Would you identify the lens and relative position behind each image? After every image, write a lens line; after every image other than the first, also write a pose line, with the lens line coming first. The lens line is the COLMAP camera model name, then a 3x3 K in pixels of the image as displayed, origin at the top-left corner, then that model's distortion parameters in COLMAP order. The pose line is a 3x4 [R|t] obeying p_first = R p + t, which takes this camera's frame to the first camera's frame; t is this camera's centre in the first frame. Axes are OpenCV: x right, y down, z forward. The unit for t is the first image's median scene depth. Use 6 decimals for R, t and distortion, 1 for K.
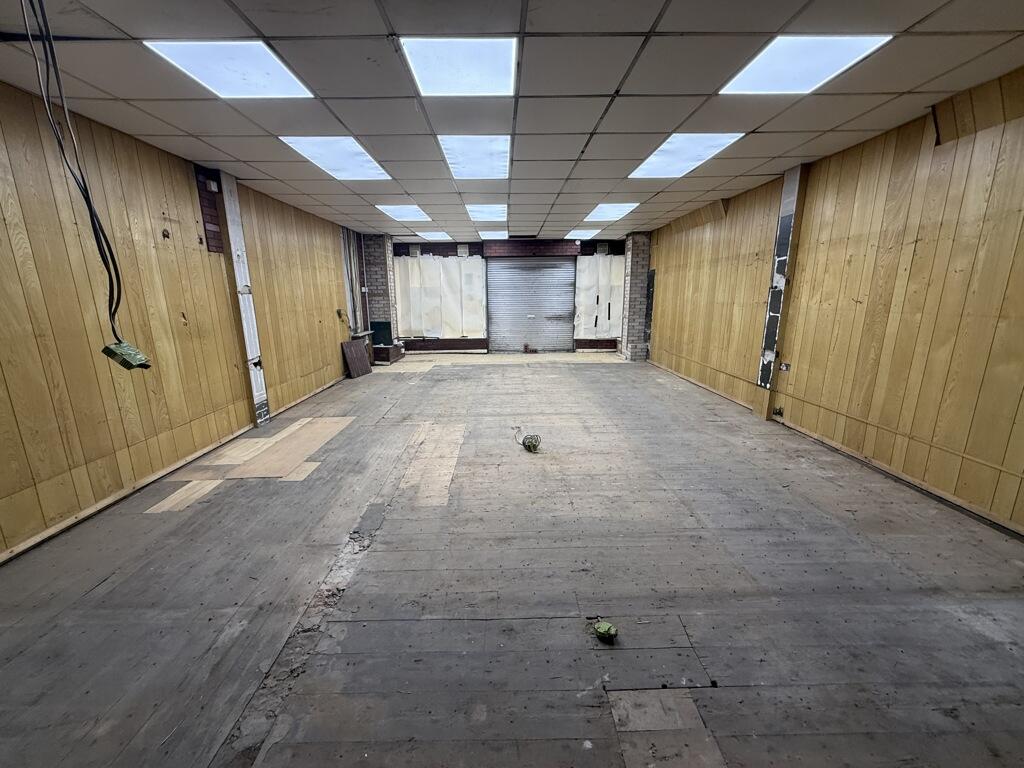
lens RADIAL K [[406.7, 0, 510.7], [0, 406.7, 387.1], [0, 0, 1]] dist [-0.002393, 0.000441]
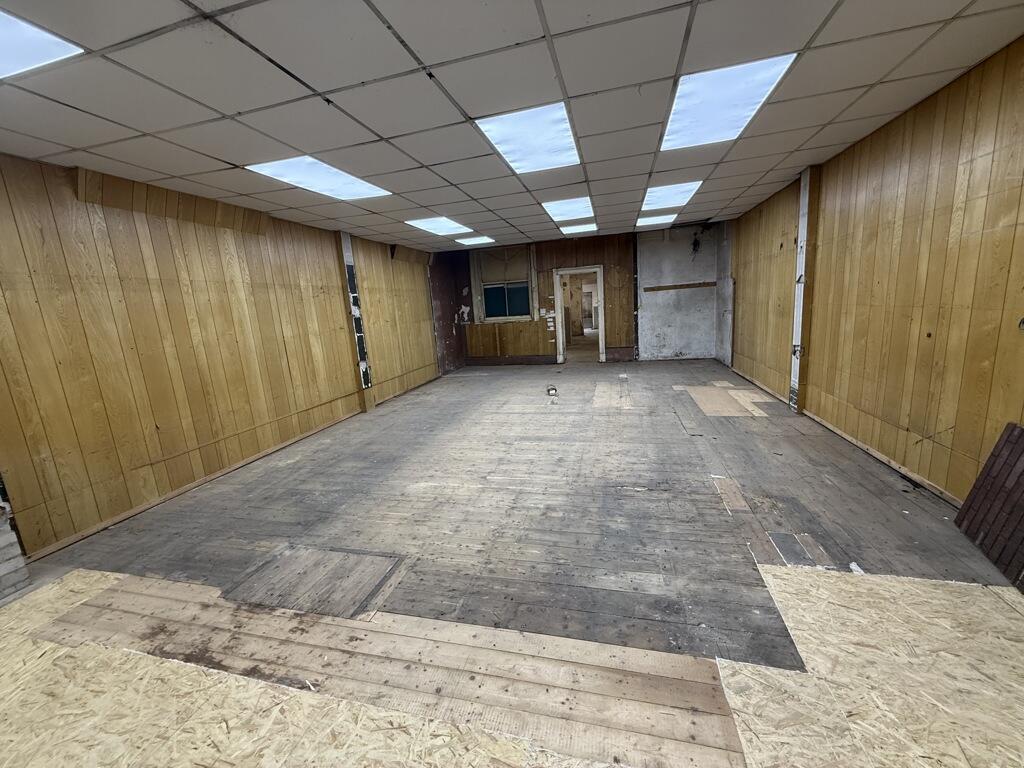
lens RADIAL K [[406.7, 0, 511.0], [0, 406.7, 384.4], [0, 0, 1]] dist [-0.002393, 0.000441]
pose [[-0.960831, 0.027639, 0.275755, -0.202414], [0.138087, 0.910449, 0.389890, -0.455641], [-0.240284, 0.412696, -0.878604, 1.996782]]
